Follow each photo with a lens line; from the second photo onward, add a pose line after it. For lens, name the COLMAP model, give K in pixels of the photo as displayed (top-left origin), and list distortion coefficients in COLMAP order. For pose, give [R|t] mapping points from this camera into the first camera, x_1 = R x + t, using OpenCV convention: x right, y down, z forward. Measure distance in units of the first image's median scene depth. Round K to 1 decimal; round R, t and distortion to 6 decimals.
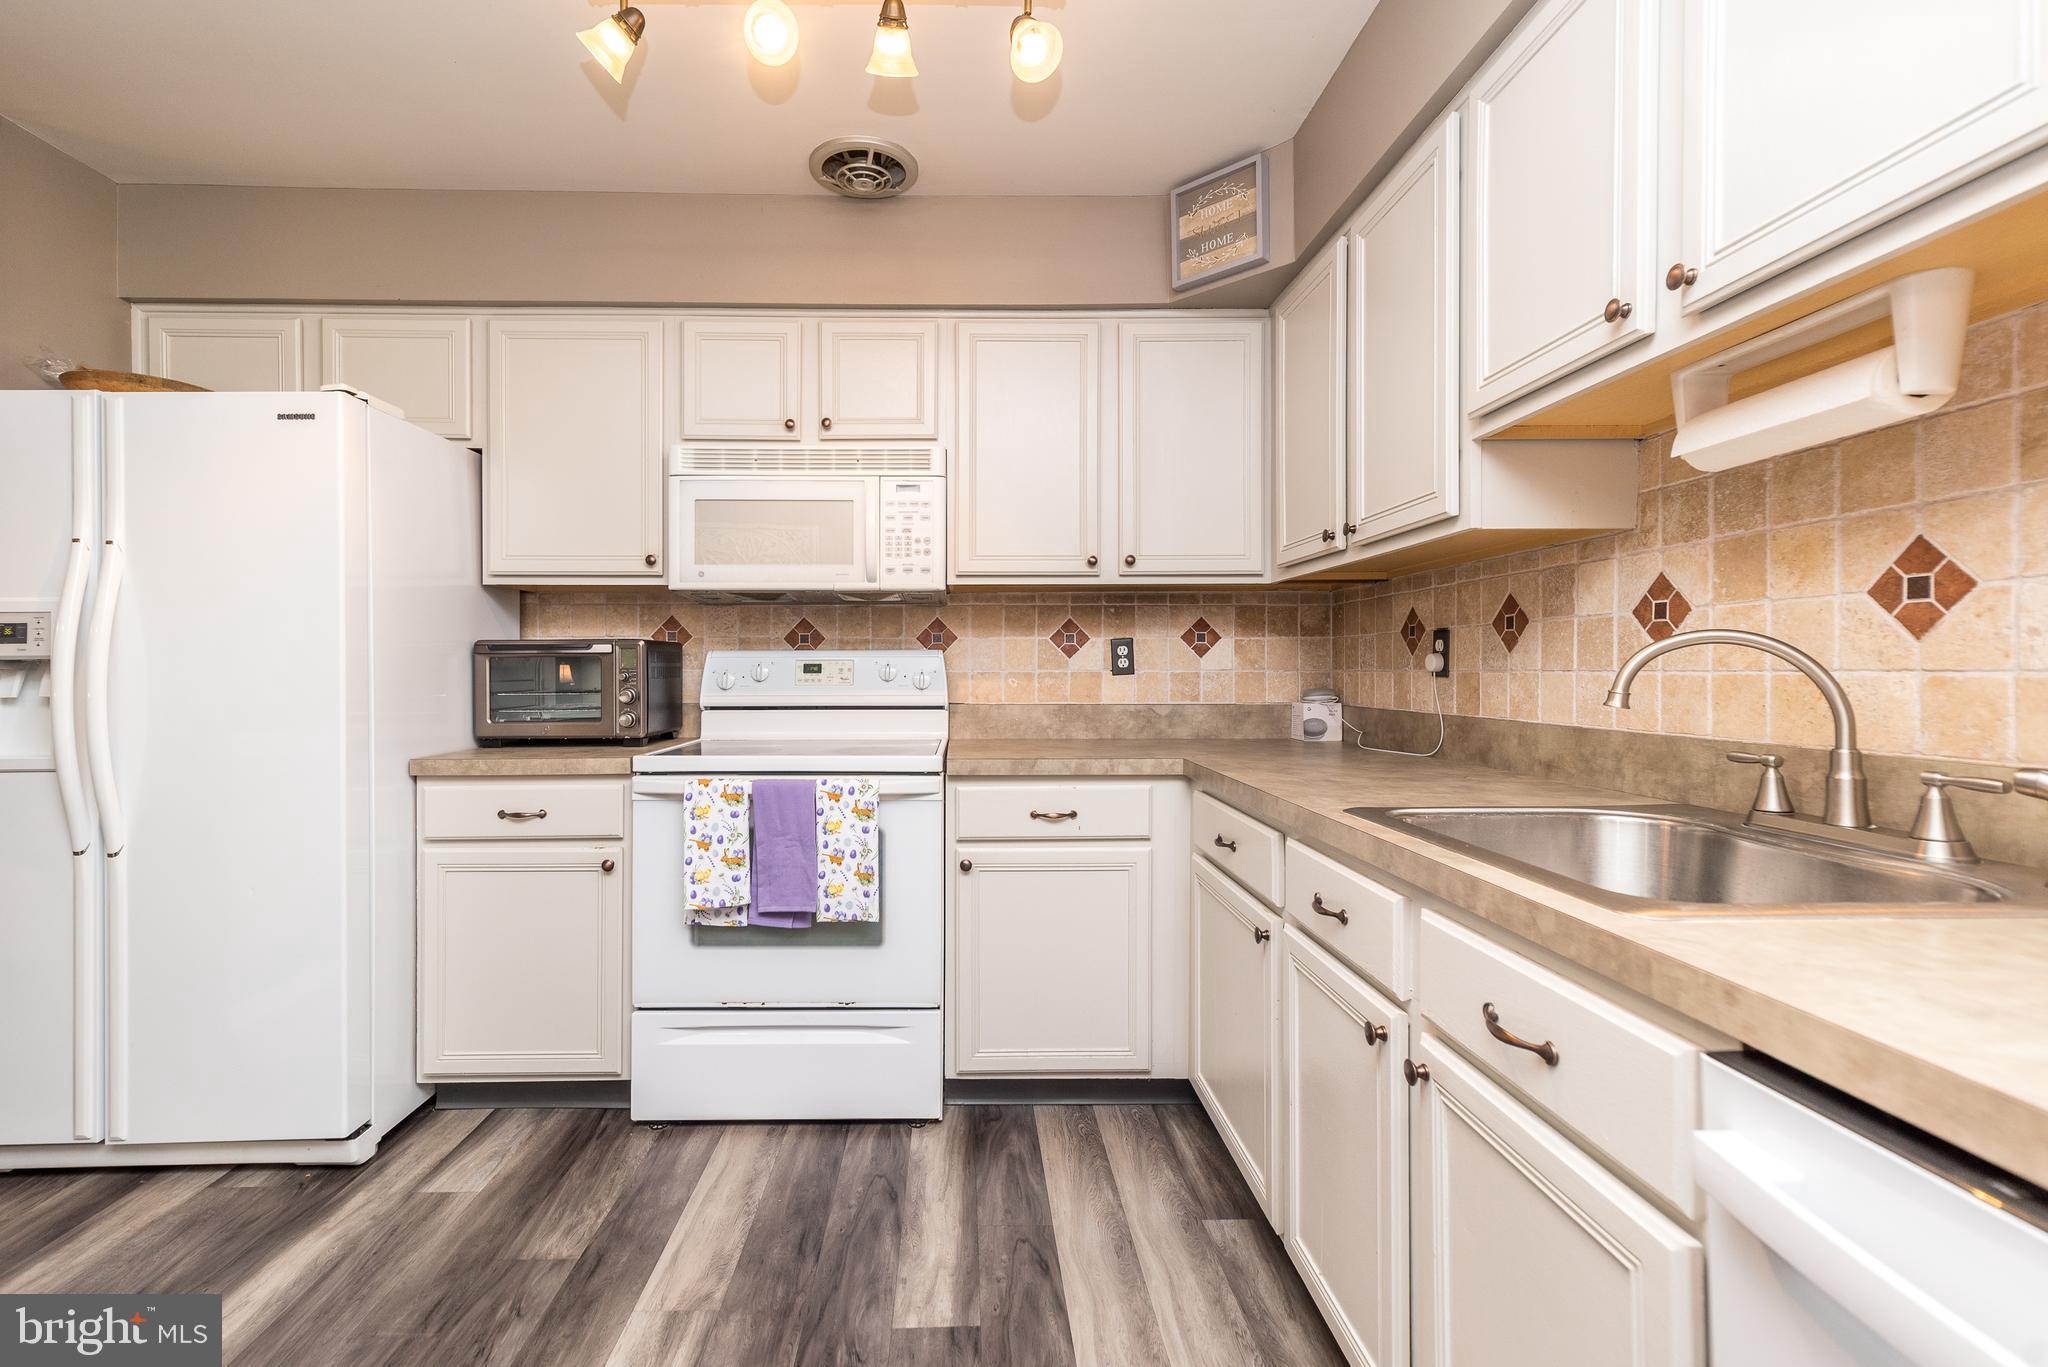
lens RADIAL K [[876.1, 0, 950.7], [0, 876.1, 692.8], [0, 0, 1]] dist [0.001736, 0.000449]
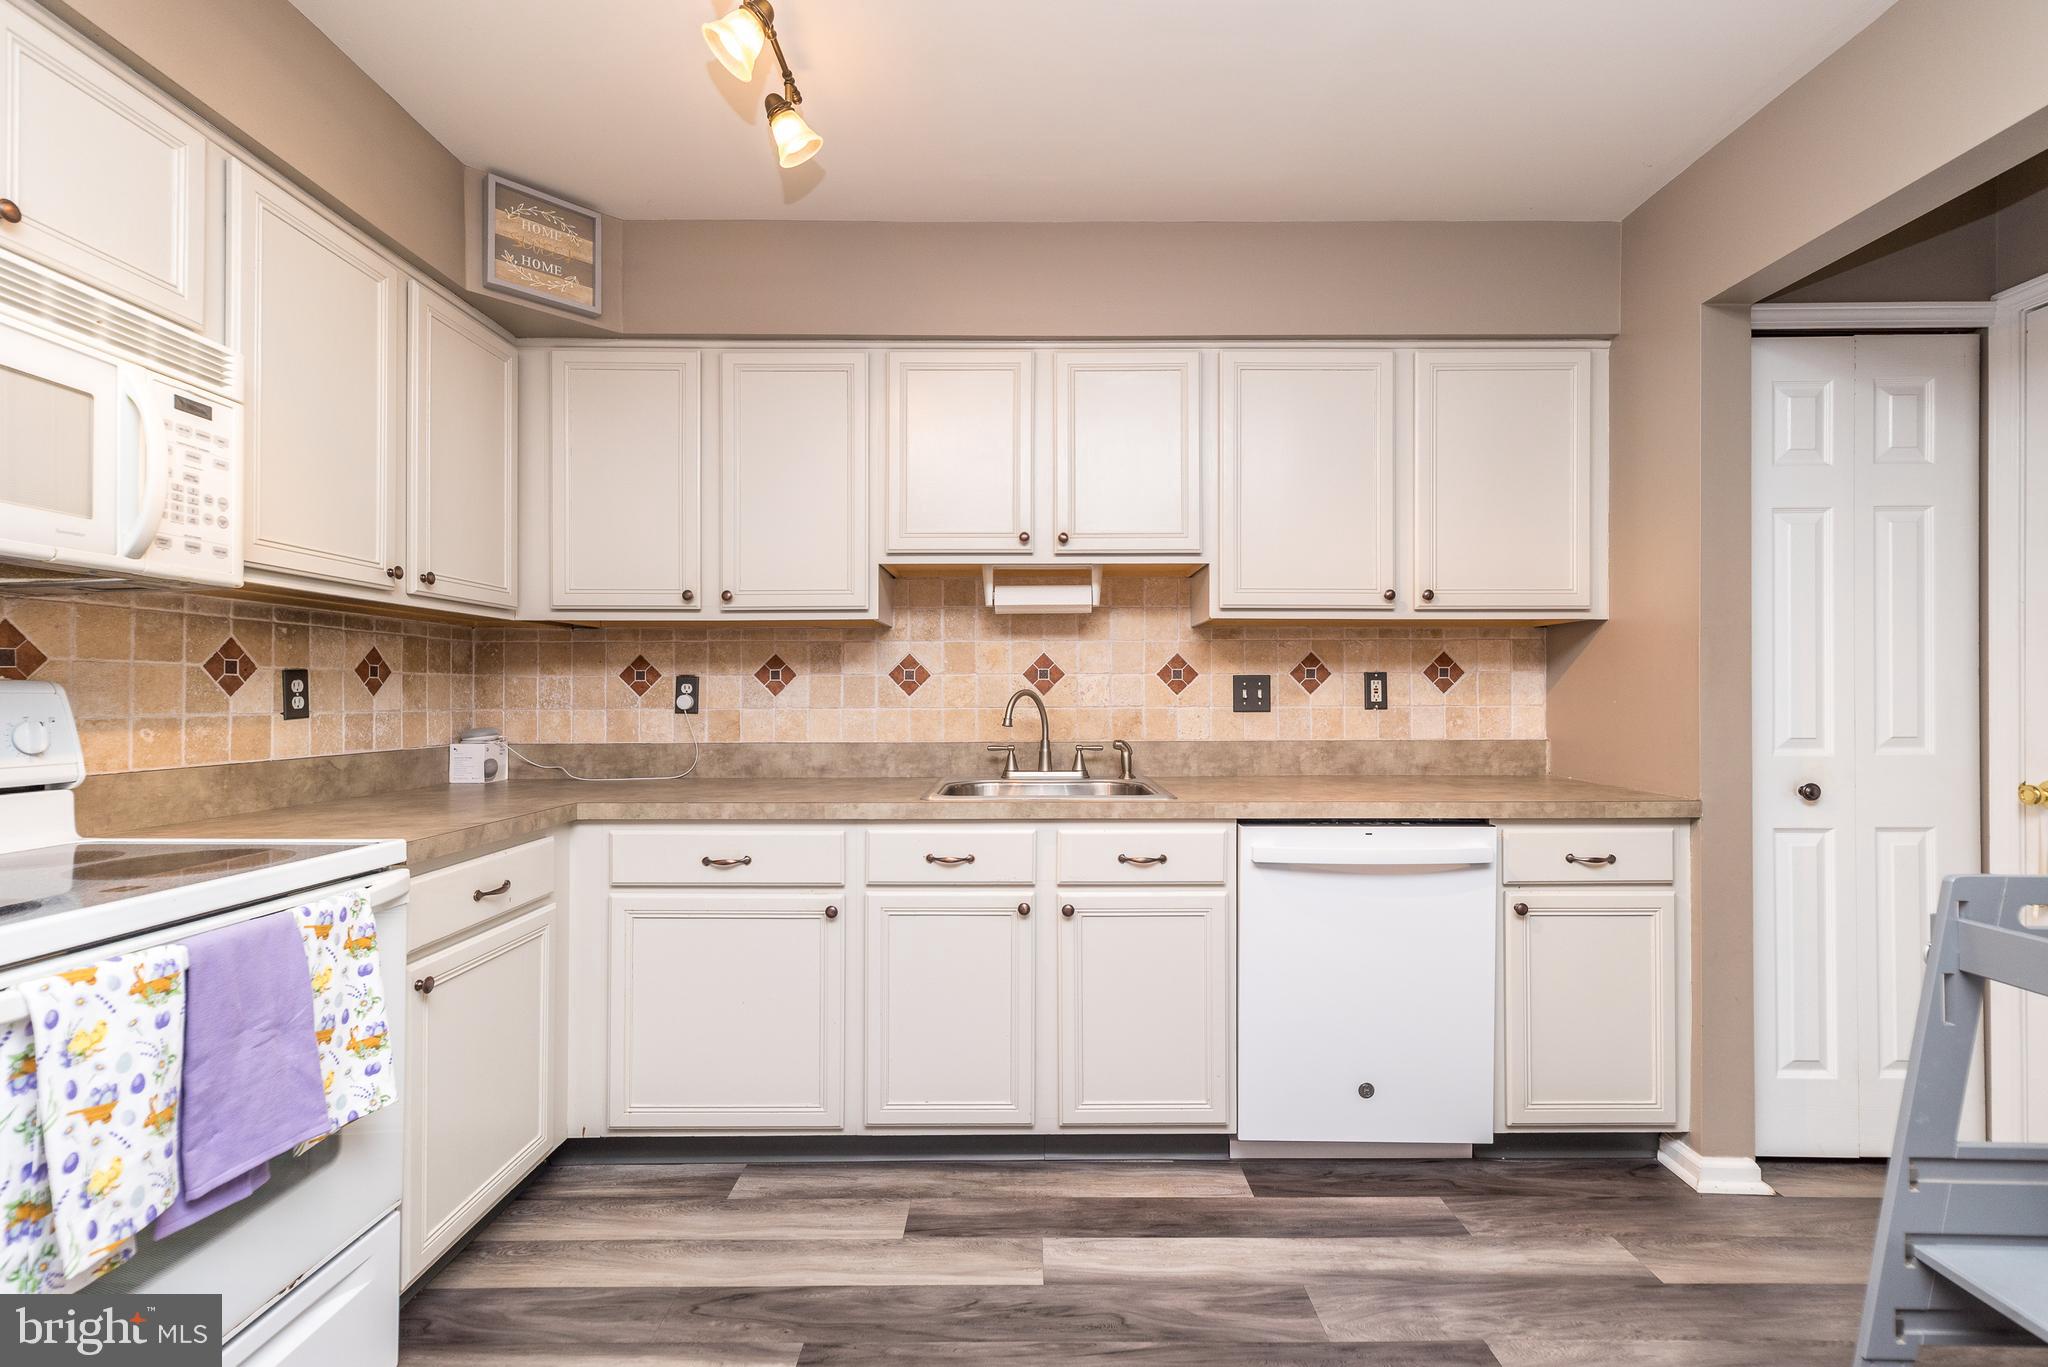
lens RADIAL K [[901.8, 0, 1009.3], [0, 901.8, 722.5], [0, 0, 1]] dist [0.004359, 0.000808]
pose [[0.025494, -0.027015, 0.999310, -0.705988], [0.030240, 0.999198, 0.026241, -0.024780], [-0.999218, 0.029550, 0.026290, 0.491407]]
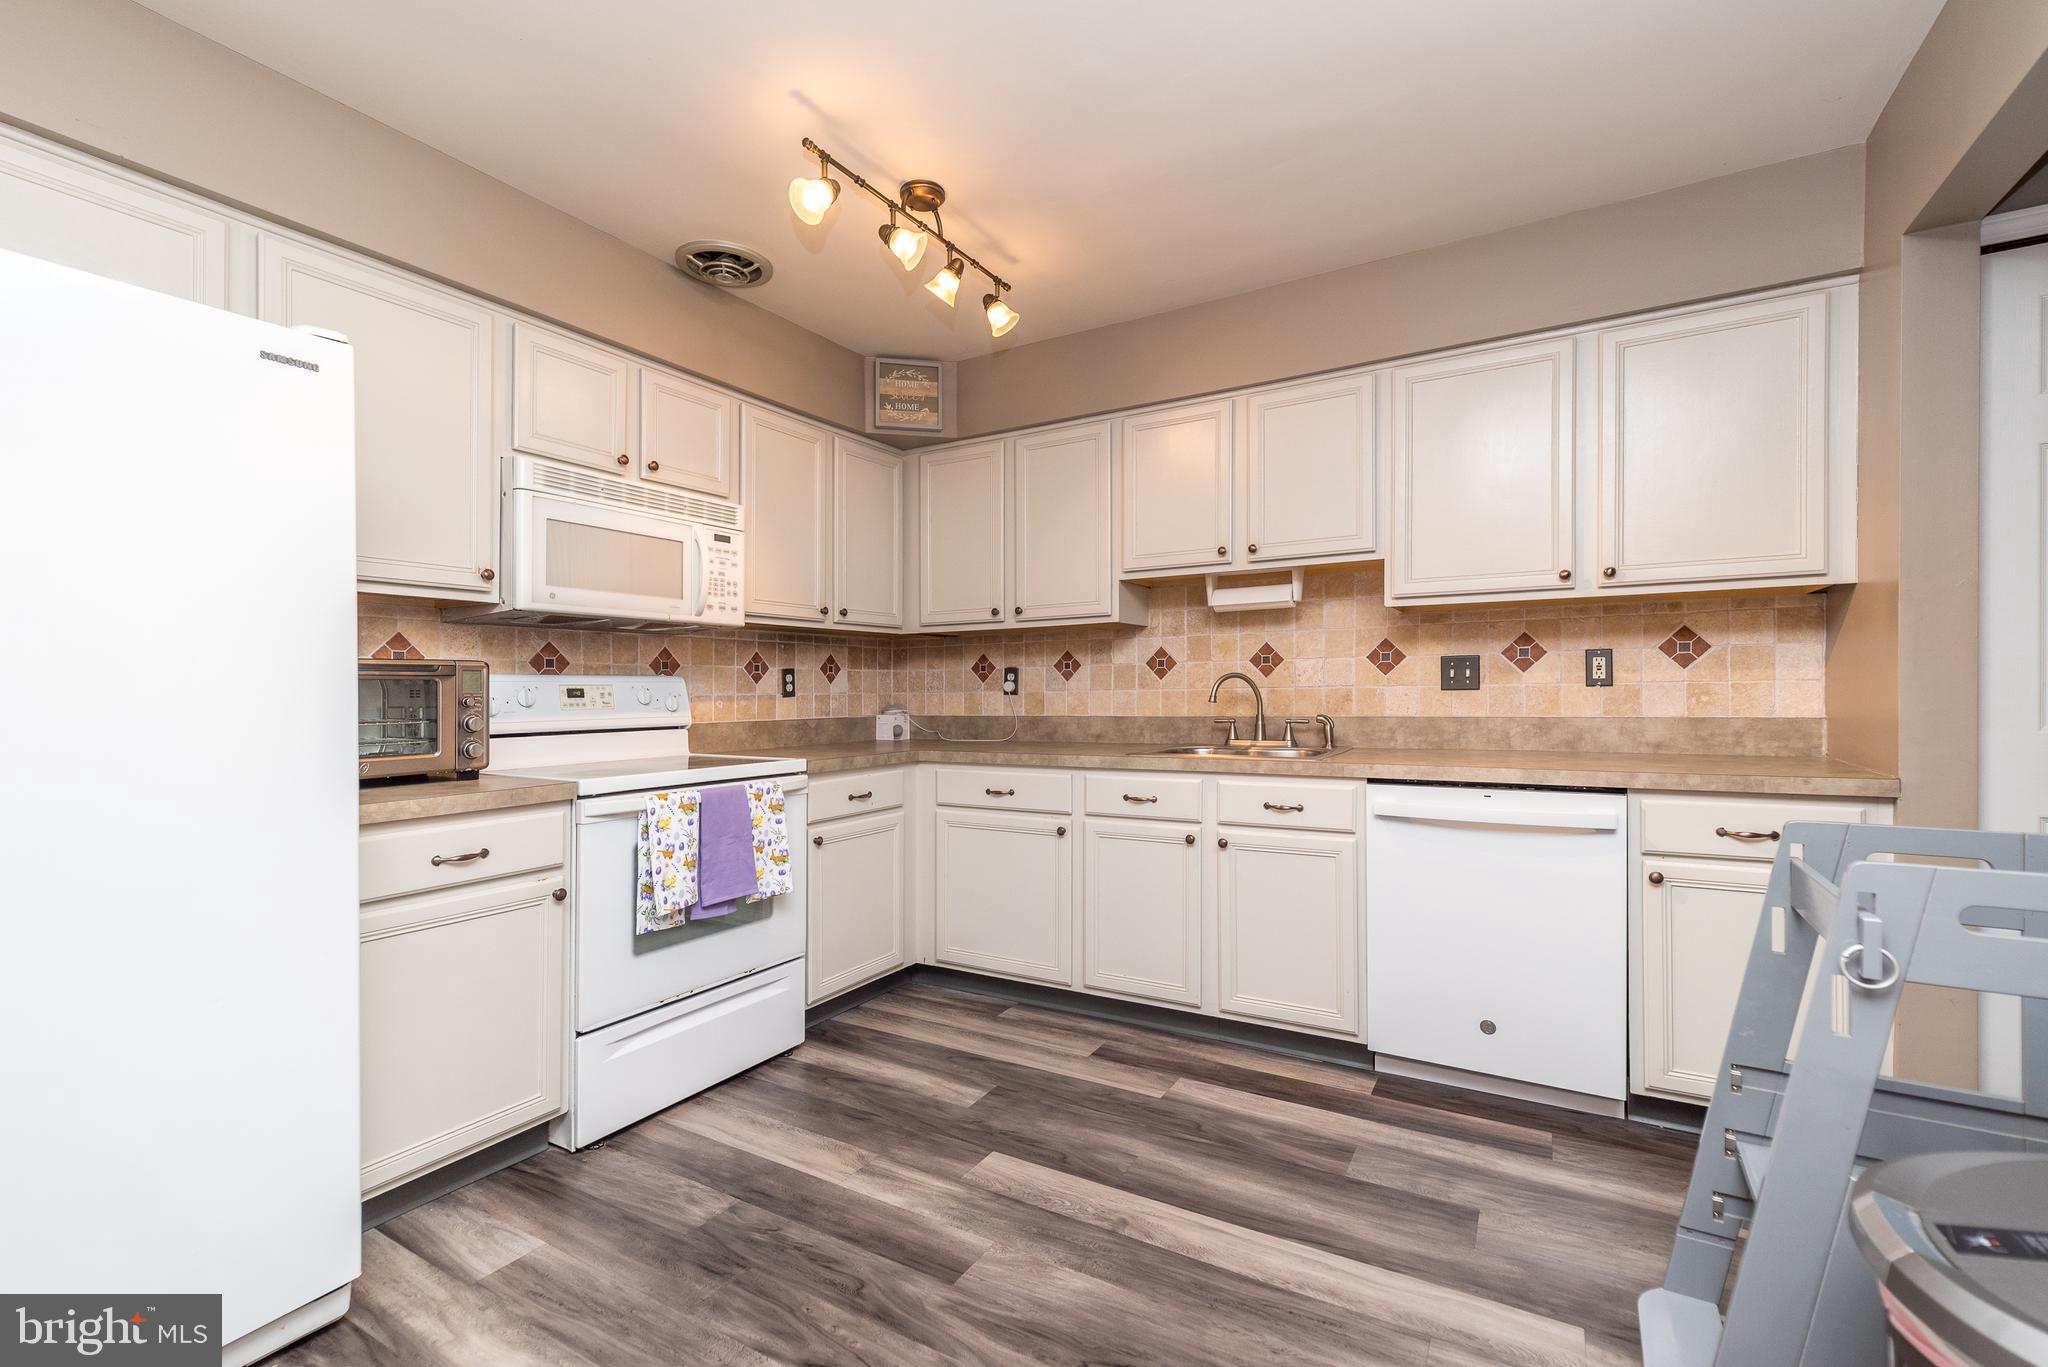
lens RADIAL K [[879.7, 0, 974.8], [0, 879.7, 735.6], [0, 0, 1]] dist [-0.001042, 0.000171]
pose [[0.557022, -0.044773, 0.829290, -0.931436], [0.032981, 0.998951, 0.031780, 0.005003], [-0.829842, 0.009648, 0.557914, 0.071276]]
